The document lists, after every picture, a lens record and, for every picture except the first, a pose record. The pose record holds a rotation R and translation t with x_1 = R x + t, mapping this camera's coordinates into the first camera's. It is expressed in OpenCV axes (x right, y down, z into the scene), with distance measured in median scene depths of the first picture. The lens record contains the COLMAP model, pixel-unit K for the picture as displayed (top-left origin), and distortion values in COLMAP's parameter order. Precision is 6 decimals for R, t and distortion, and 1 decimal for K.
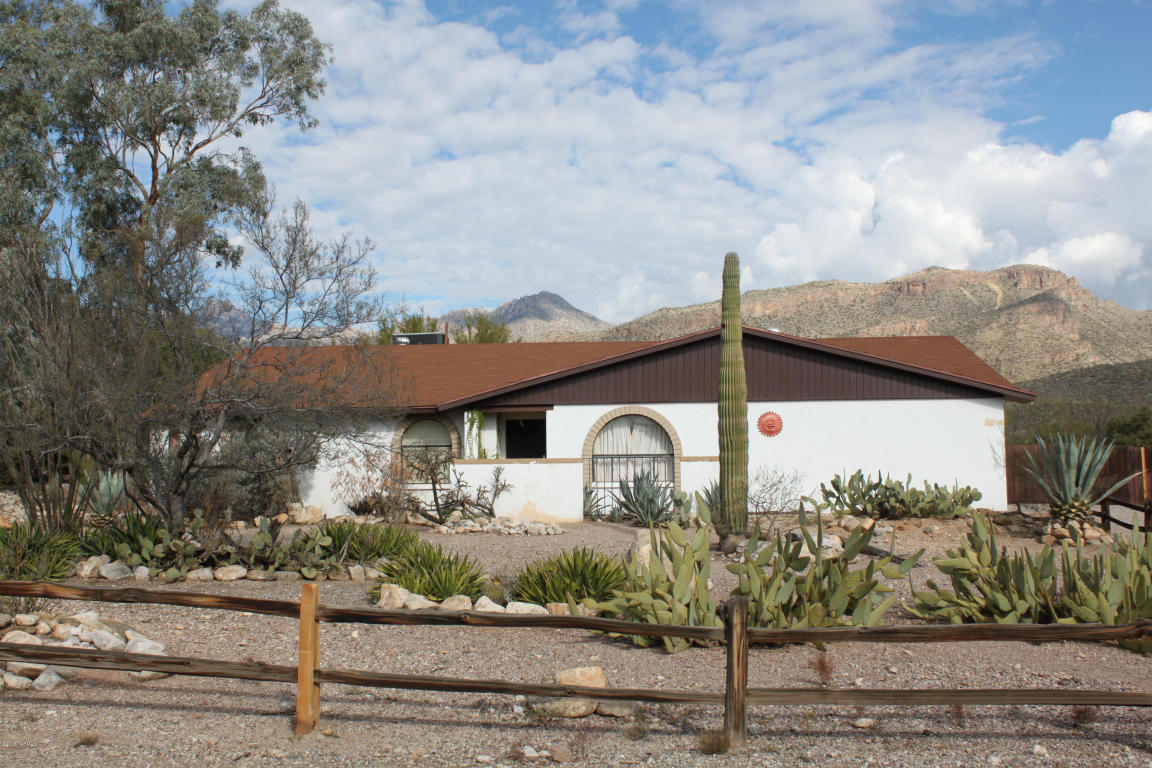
lens RADIAL K [[1249.9, 0, 576.0], [0, 1249.9, 384.0], [0, 0, 1]] dist [-0.075884, -0.029737]
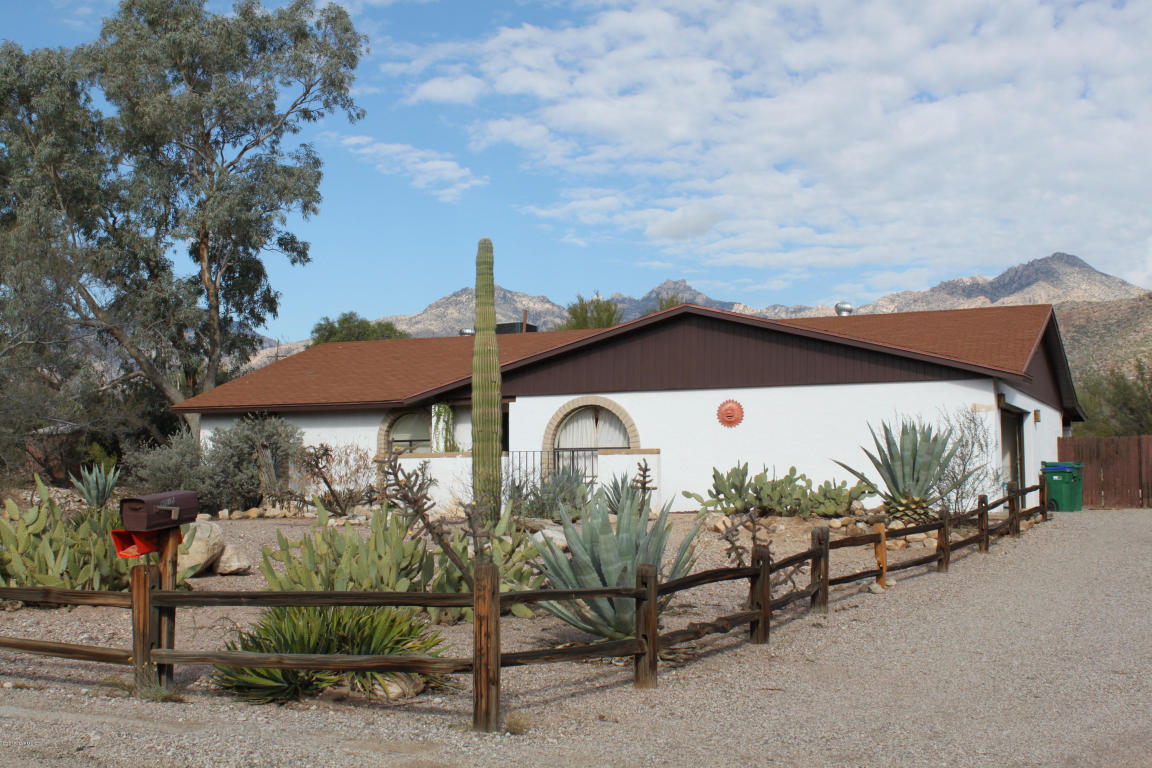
lens RADIAL K [[1460.8, 0, 574.7], [0, 1460.8, 342.7], [0, 0, 1]] dist [-0.064790, 0.046625]
pose [[0.939849, -0.029753, -0.340291, 0.360116], [0.022931, 0.999448, -0.024052, 0.003210], [0.340818, 0.014802, 0.940013, -0.031385]]
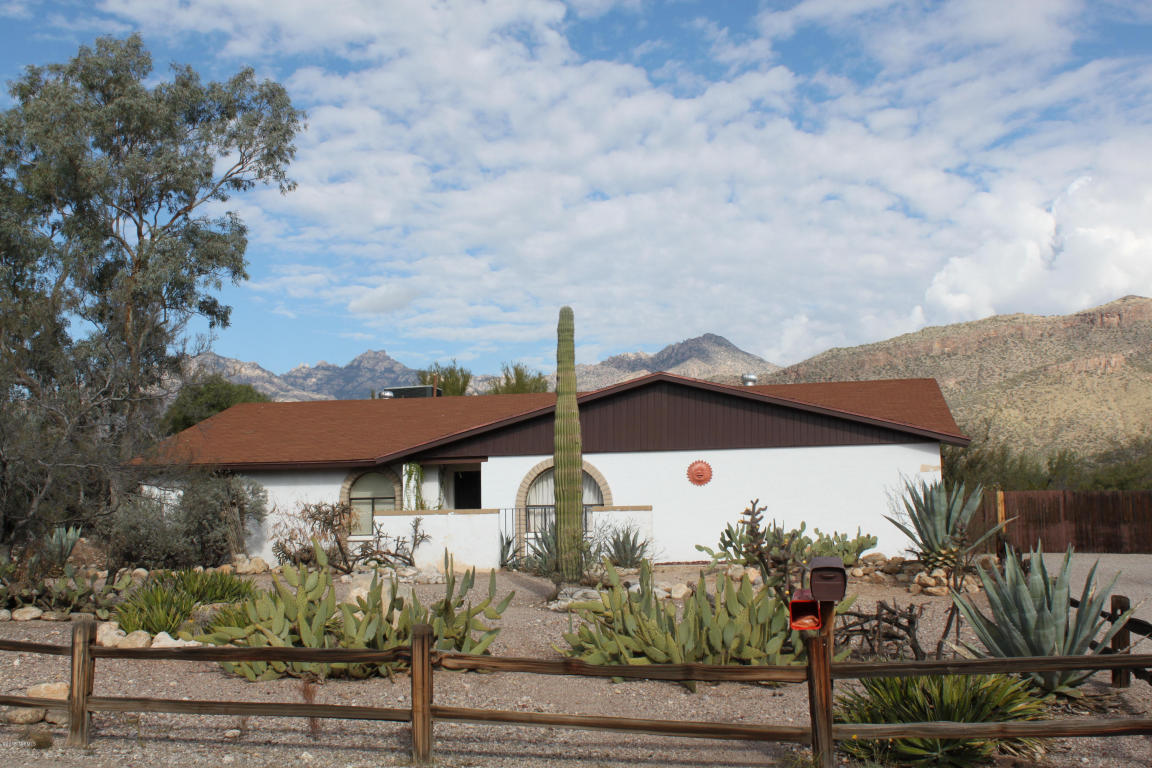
lens RADIAL K [[1309.7, 0, 572.0], [0, 1309.7, 366.3], [0, 0, 1]] dist [-0.117405, 0.223552]
pose [[0.991667, -0.021977, -0.126943, 0.165201], [0.015563, 0.998562, -0.051302, -0.000796], [0.127888, 0.048899, 0.990582, -0.041645]]
